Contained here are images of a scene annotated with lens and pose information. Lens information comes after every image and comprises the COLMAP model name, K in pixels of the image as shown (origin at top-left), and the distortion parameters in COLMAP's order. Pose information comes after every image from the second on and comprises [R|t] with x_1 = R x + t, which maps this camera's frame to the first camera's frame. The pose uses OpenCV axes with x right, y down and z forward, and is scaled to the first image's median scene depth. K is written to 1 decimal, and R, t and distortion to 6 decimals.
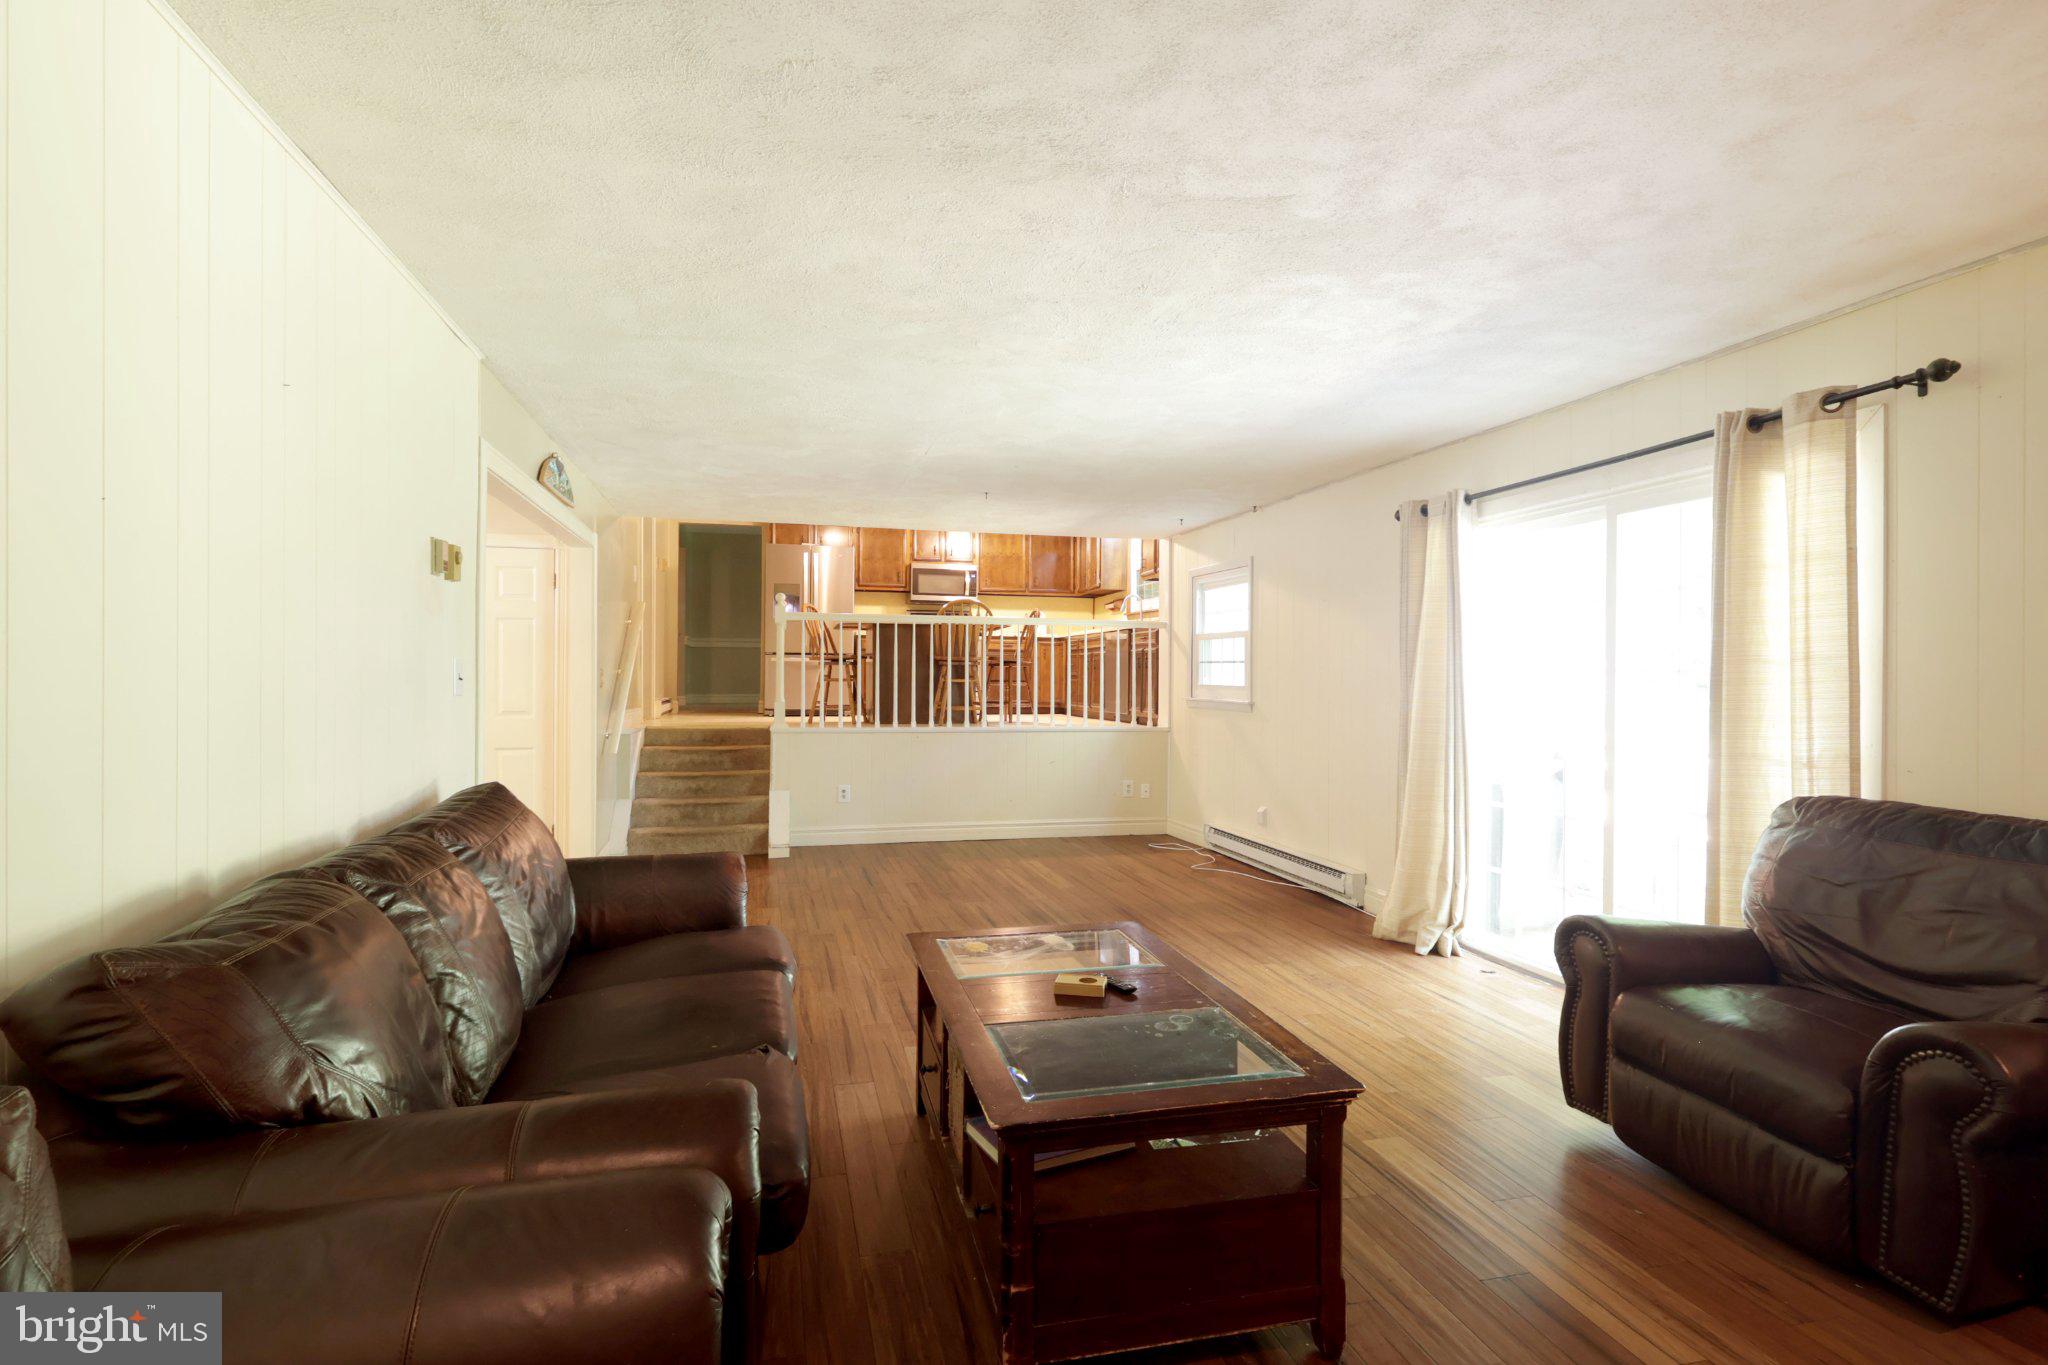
lens RADIAL K [[954.9, 0, 1001.6], [0, 954.9, 678.1], [0, 0, 1]] dist [0.001099, -0.002048]
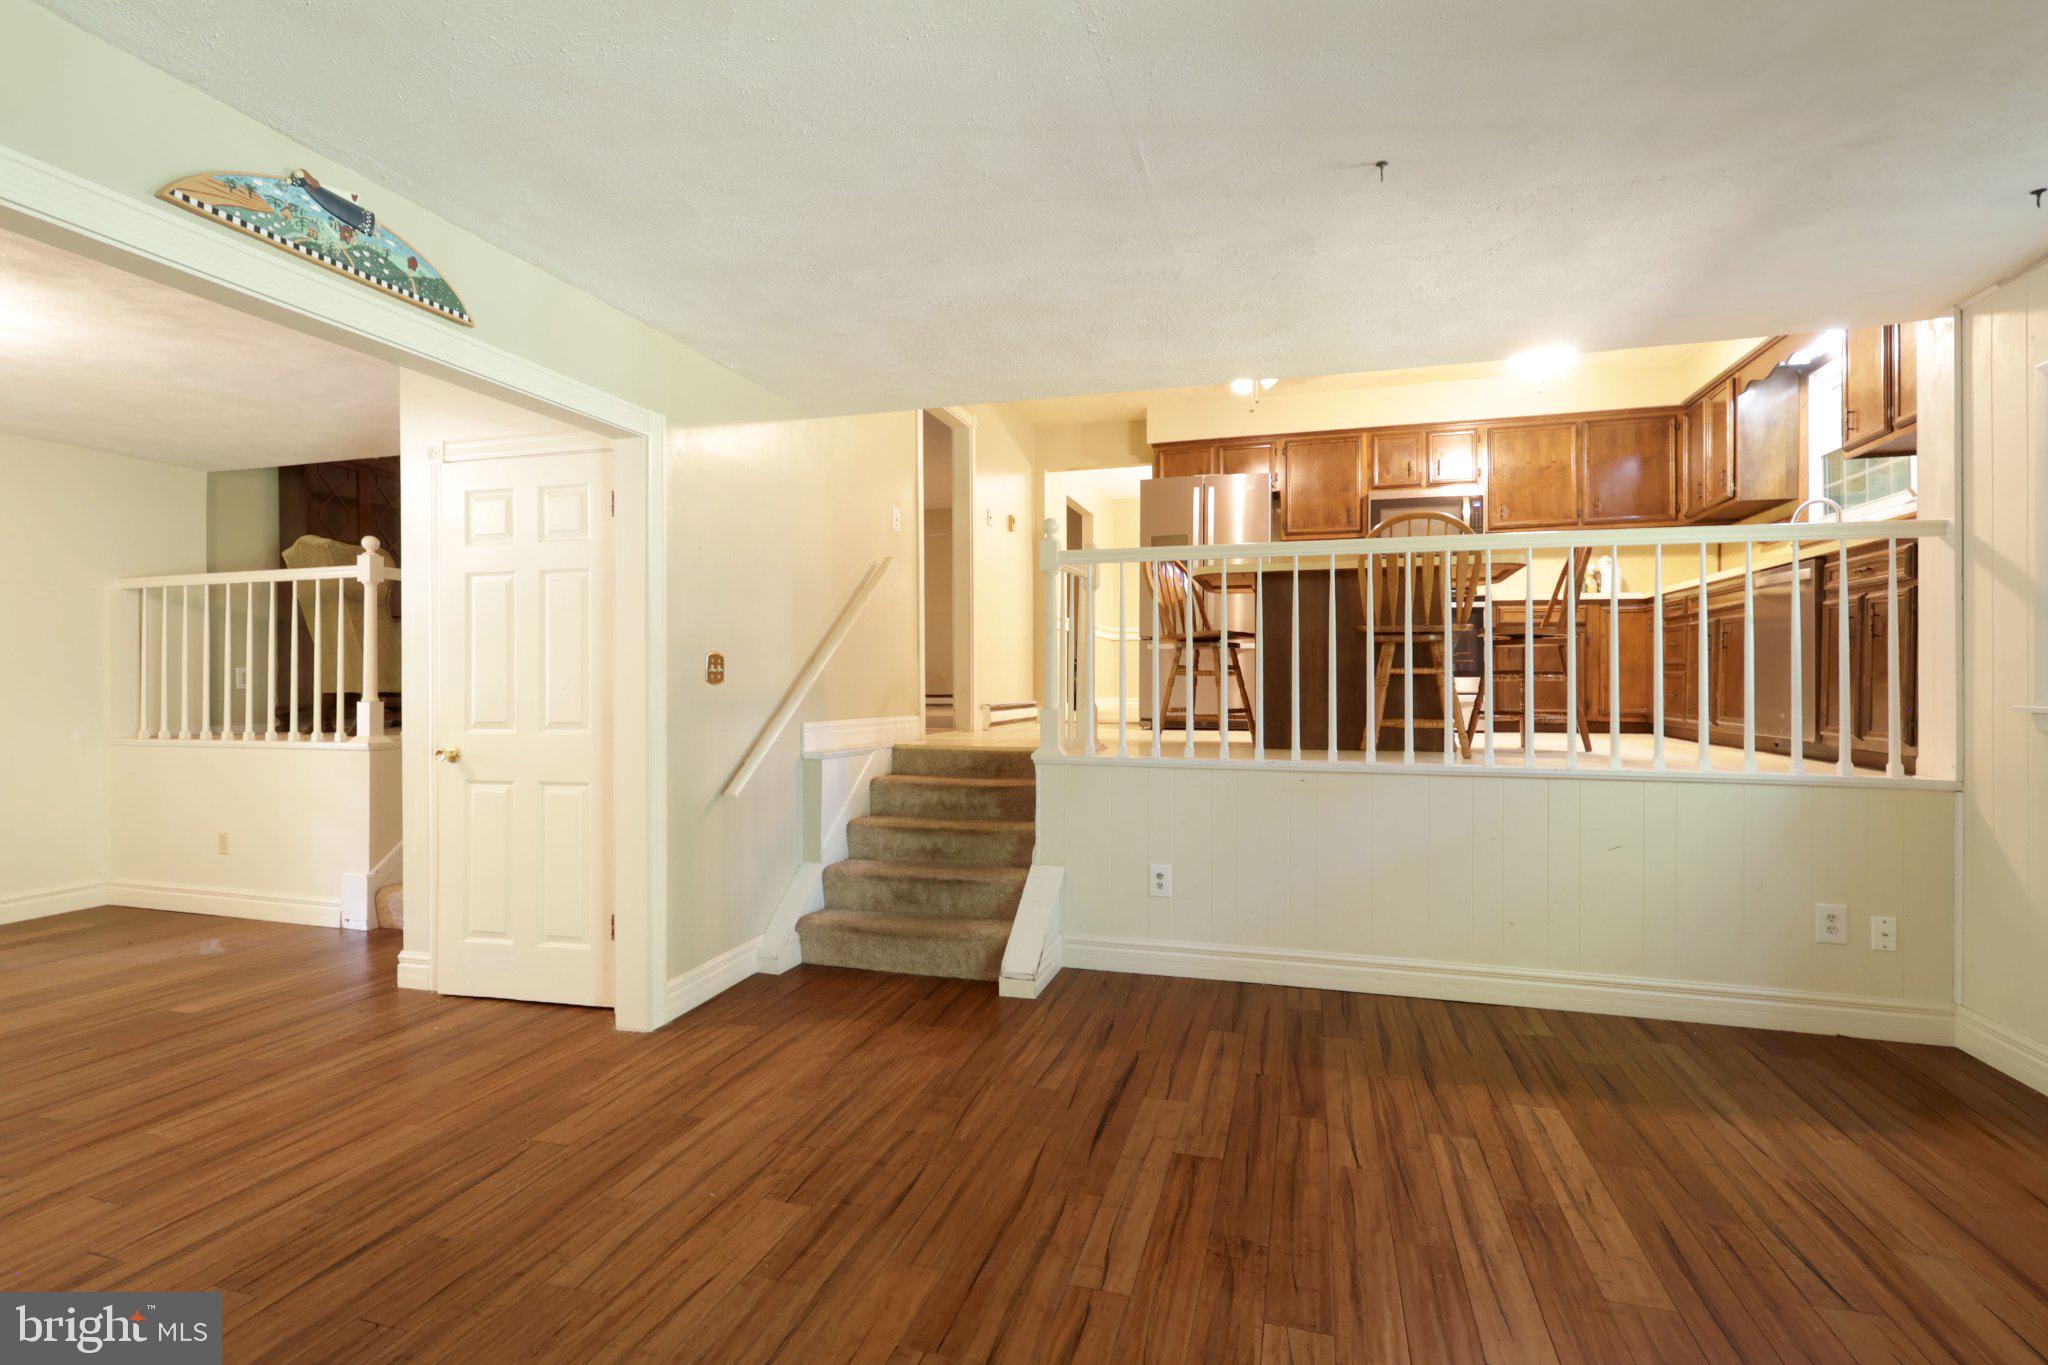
lens RADIAL K [[954.9, 0, 1022.7], [0, 954.9, 677.4], [0, 0, 1]] dist [0.001099, -0.002048]
pose [[0.862331, -0.009425, -0.506257, 0.038045], [0.007153, 0.999954, -0.006433, 0.008331], [0.506294, 0.001926, 0.862359, 0.444350]]
